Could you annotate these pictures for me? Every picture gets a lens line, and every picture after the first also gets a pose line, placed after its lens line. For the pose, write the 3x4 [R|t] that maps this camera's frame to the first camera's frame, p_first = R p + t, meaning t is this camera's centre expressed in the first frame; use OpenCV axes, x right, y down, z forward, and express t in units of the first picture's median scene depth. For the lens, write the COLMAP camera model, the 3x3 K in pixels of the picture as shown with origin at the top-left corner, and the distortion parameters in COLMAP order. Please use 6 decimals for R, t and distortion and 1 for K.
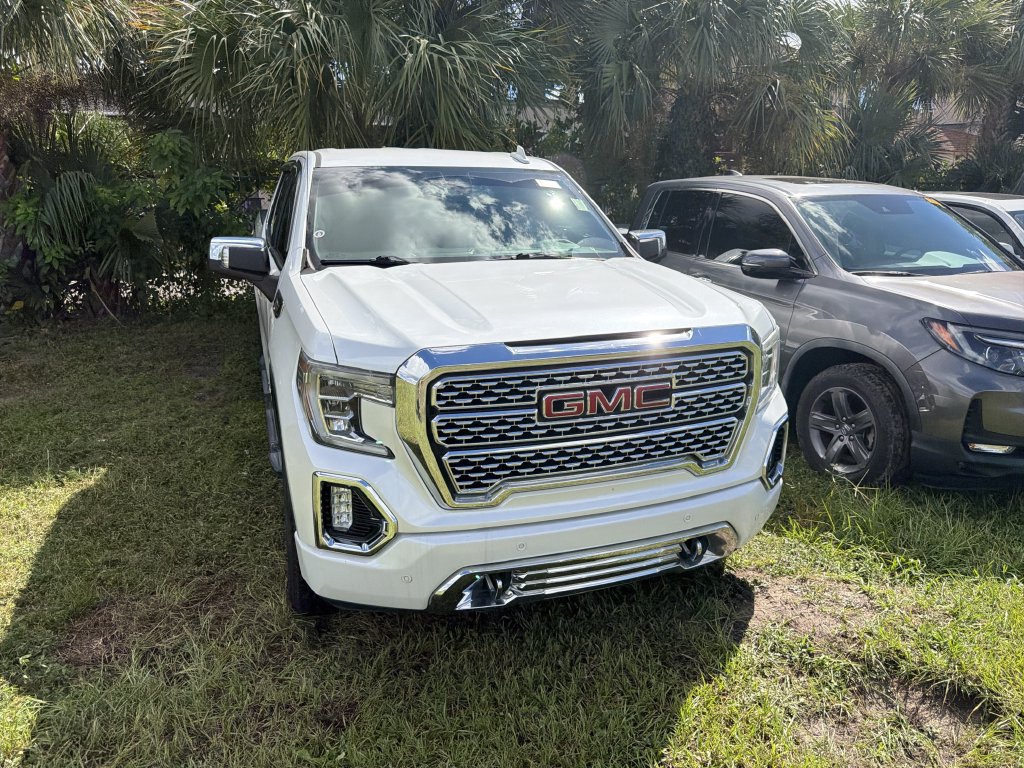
lens RADIAL K [[725.9, 0, 518.8], [0, 725.9, 382.2], [0, 0, 1]] dist [0.064407, -0.073719]
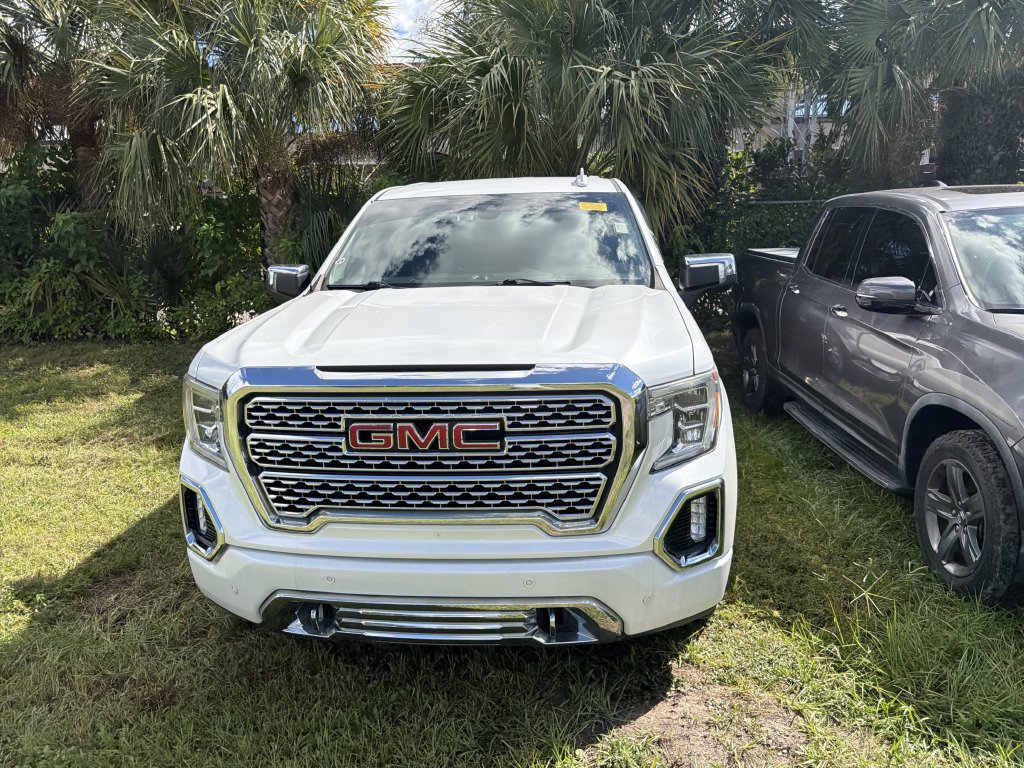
lens RADIAL K [[725.9, 0, 512.3], [0, 725.9, 371.6], [0, 0, 1]] dist [0.064407, -0.073719]
pose [[0.898441, 0.061888, -0.434711, 0.541909], [-0.083917, 0.995970, -0.031642, -0.032662], [0.431001, 0.064908, 0.900014, 0.184952]]
